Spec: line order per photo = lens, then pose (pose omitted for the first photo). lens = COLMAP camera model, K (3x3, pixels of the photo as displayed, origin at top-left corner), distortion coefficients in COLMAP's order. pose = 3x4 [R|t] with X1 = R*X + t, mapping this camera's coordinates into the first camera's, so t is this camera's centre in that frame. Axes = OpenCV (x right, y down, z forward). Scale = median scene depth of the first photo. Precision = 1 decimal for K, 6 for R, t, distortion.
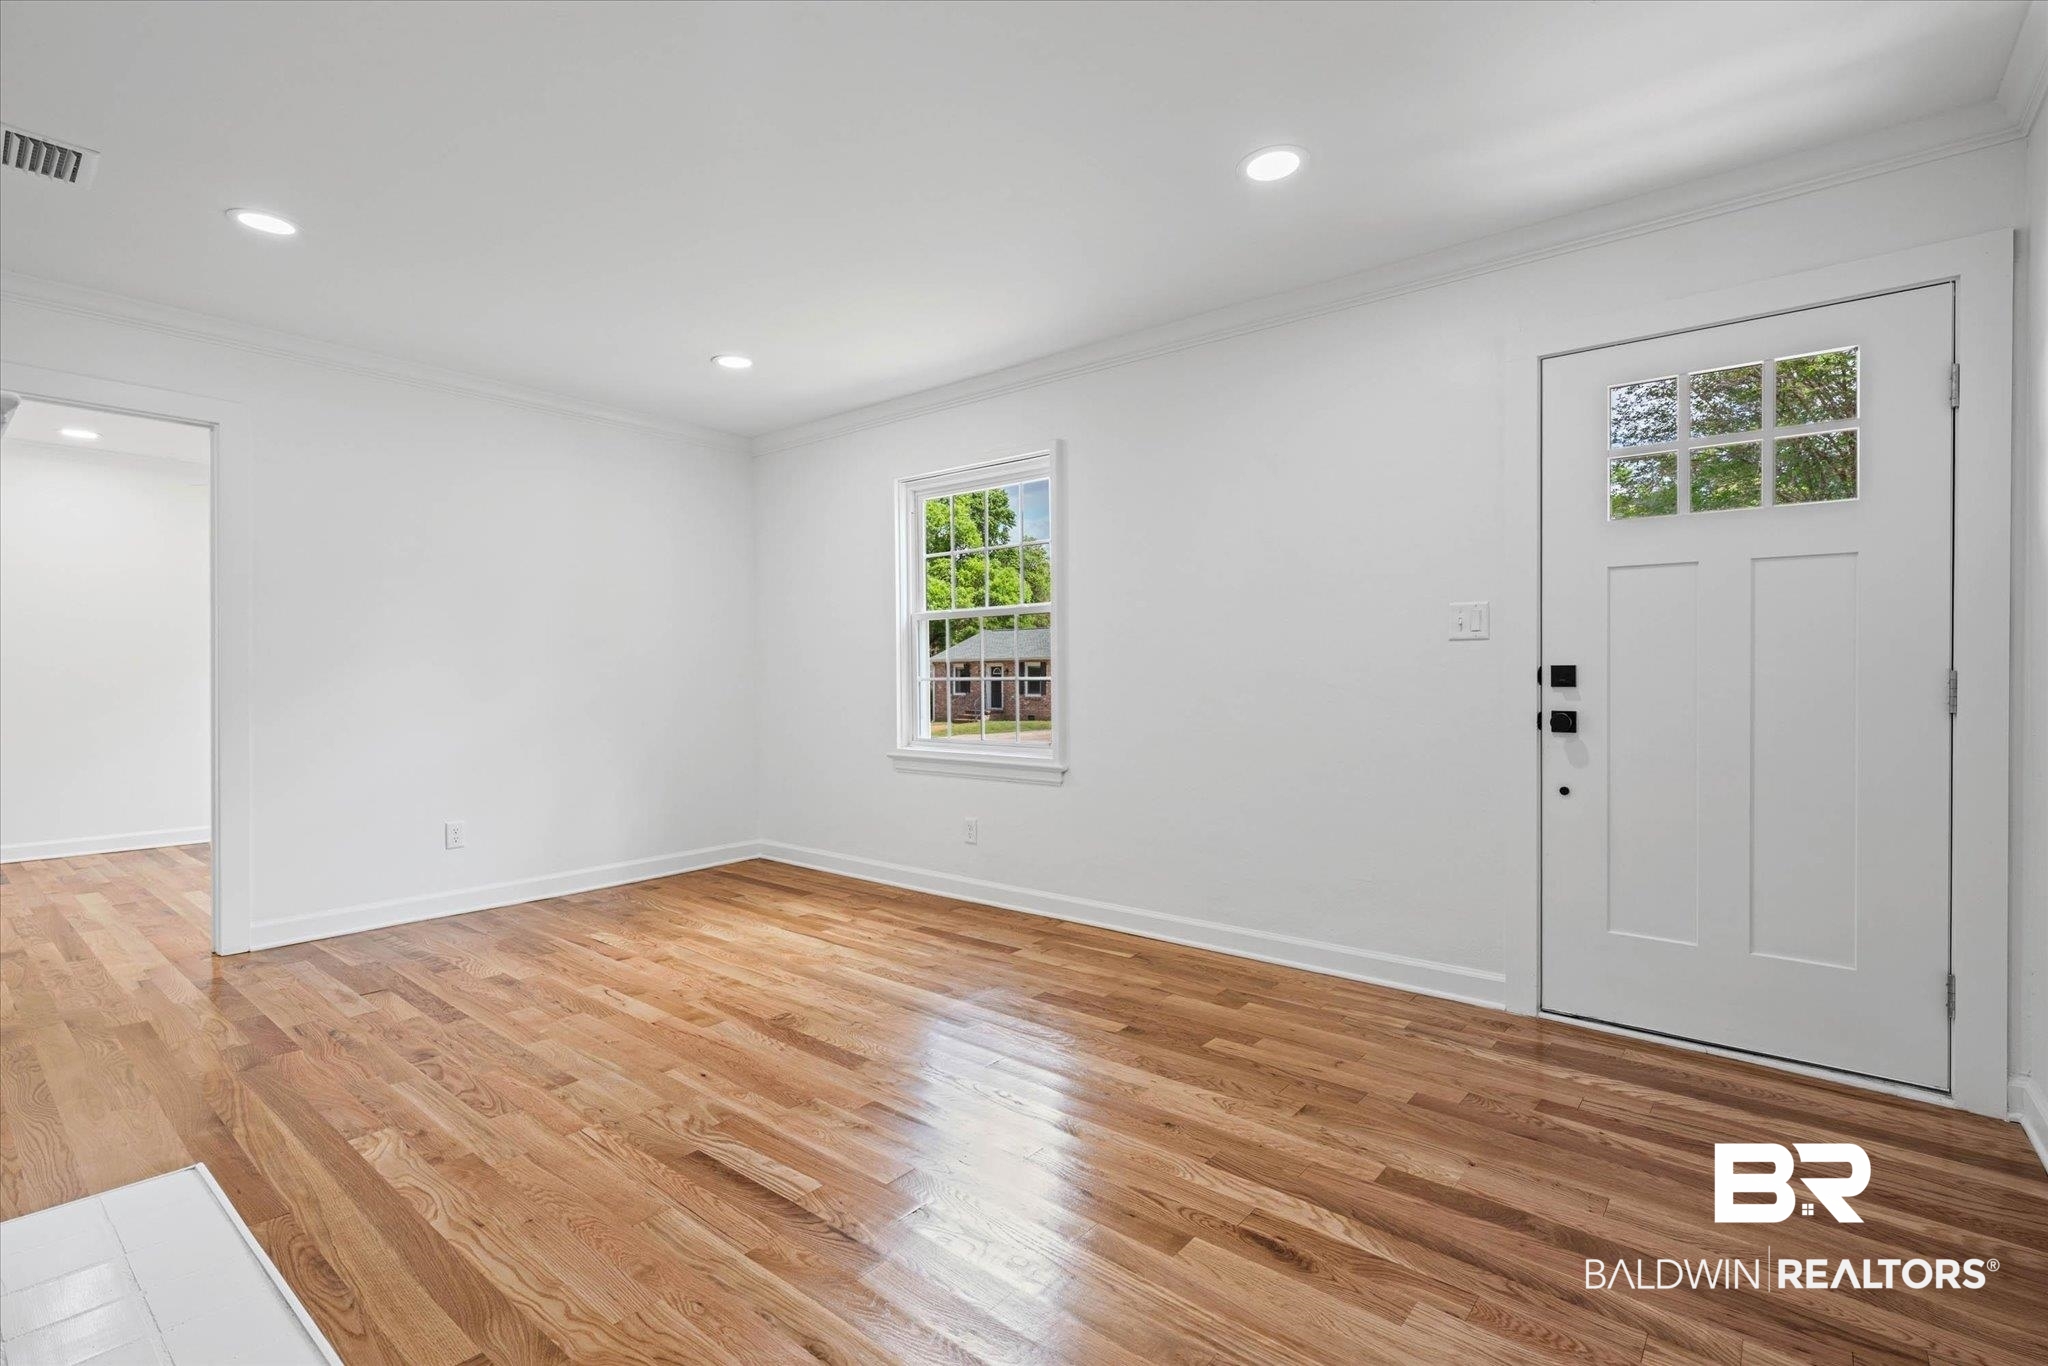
lens RADIAL K [[932.6, 0, 1023.0], [0, 932.6, 683.5], [0, 0, 1]] dist [0.002030, -0.000686]
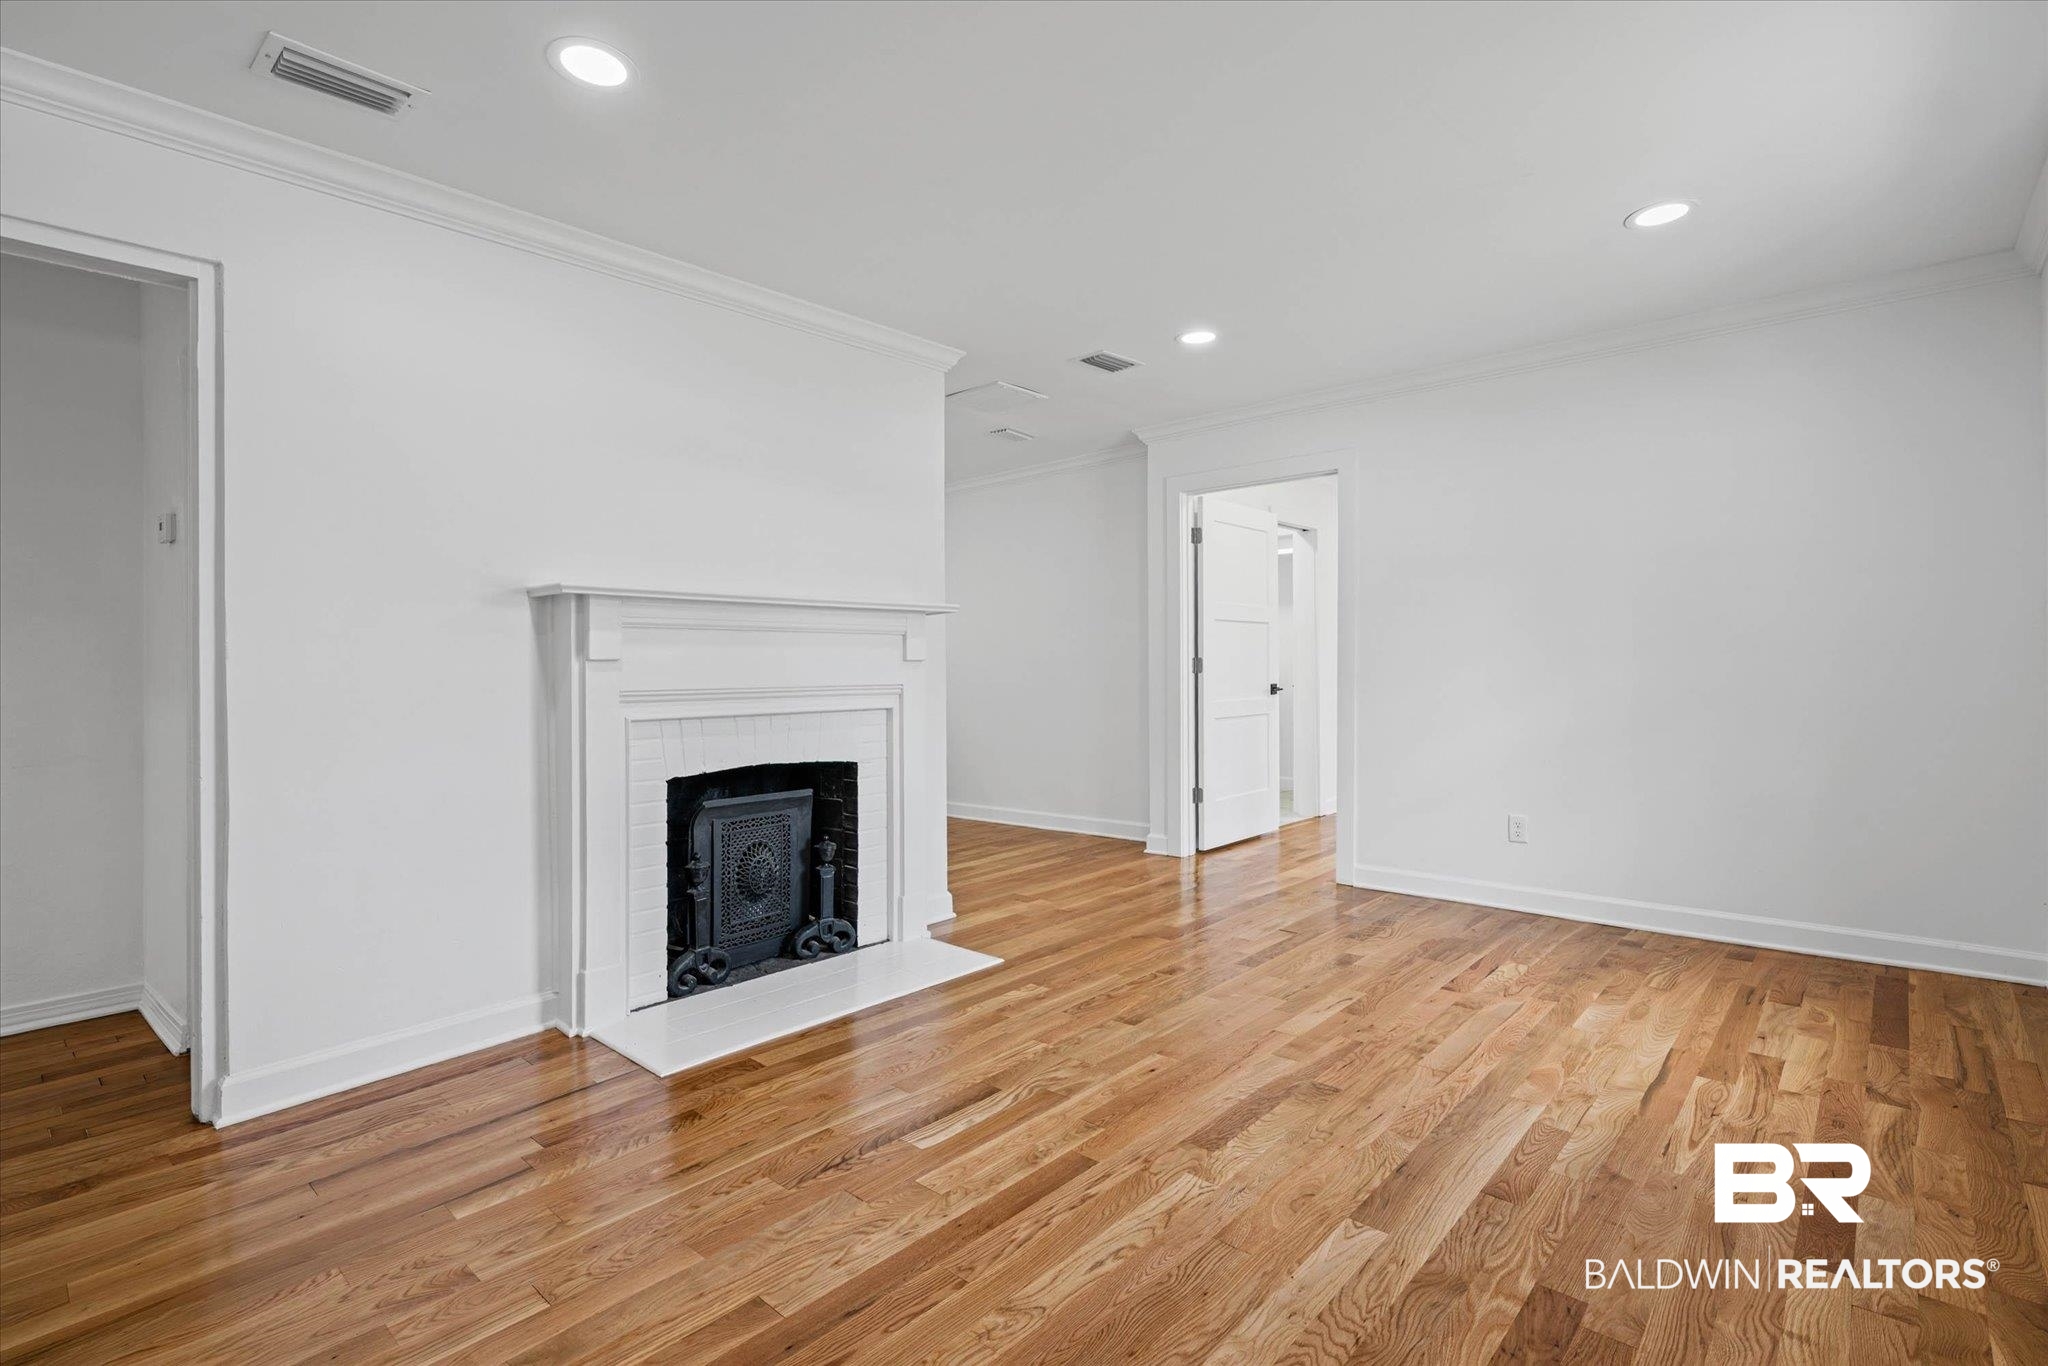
lens RADIAL K [[954.9, 0, 1031.4], [0, 954.9, 667.8], [0, 0, 1]] dist [-0.004864, -0.000617]
pose [[-0.030568, 0.002536, -0.999529, 0.548943], [-0.002455, 0.999994, 0.002612, -0.008586], [0.999530, 0.002534, -0.030562, 0.733488]]
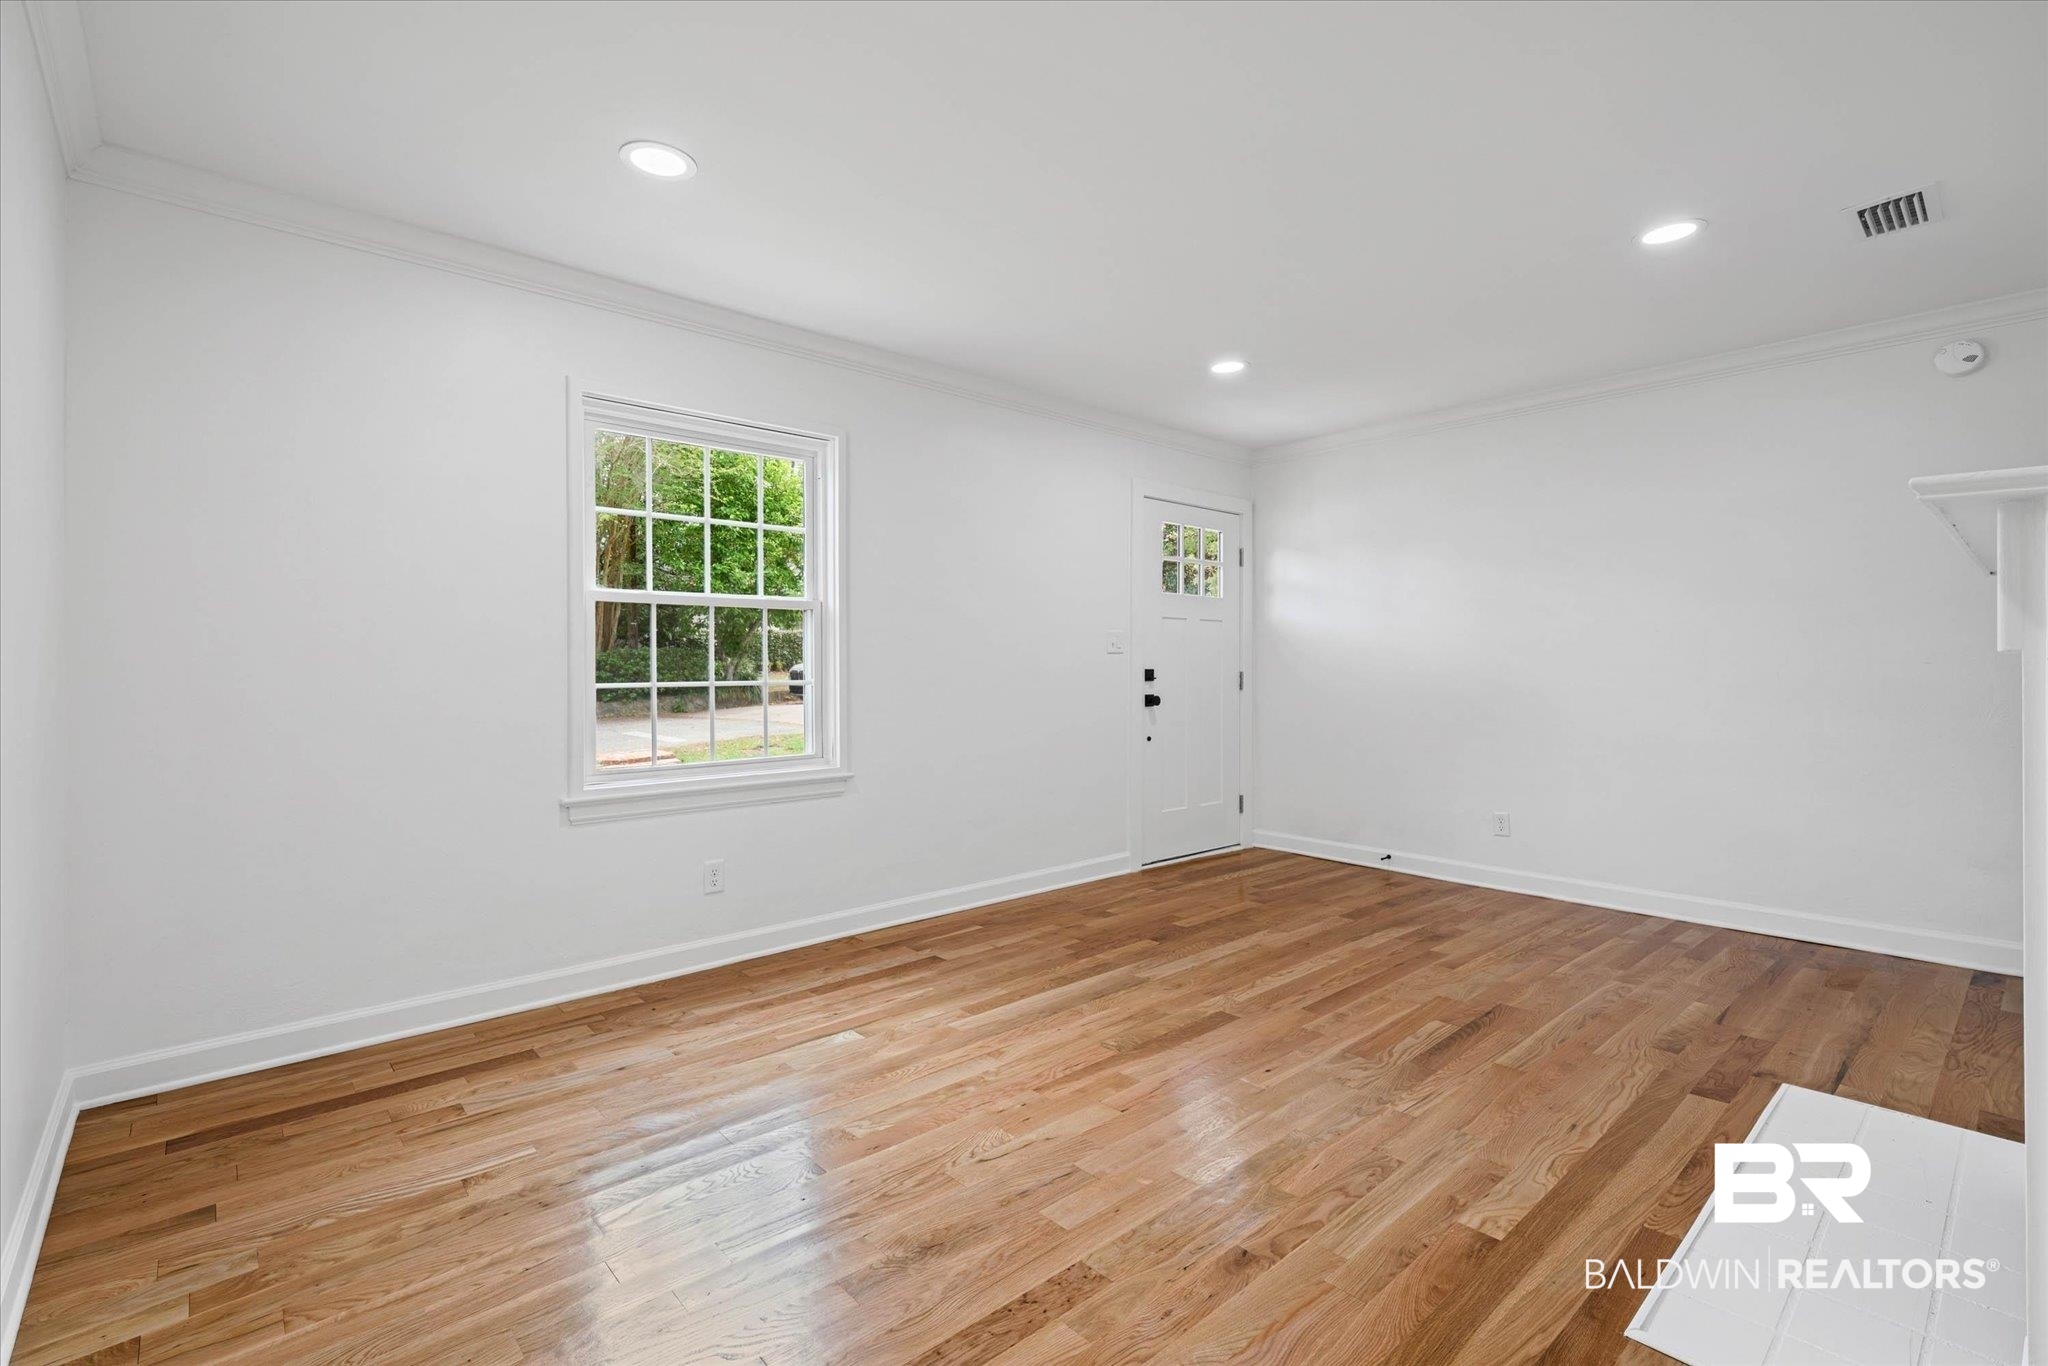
lens RADIAL K [[932.6, 0, 989.9], [0, 932.6, 667.0], [0, 0, 1]] dist [0.002030, -0.000686]
pose [[0.166779, 0.005068, 0.985981, -1.135461], [0.016342, 0.999835, -0.007904, -0.012777], [-0.985859, 0.017432, 0.166669, 0.912905]]
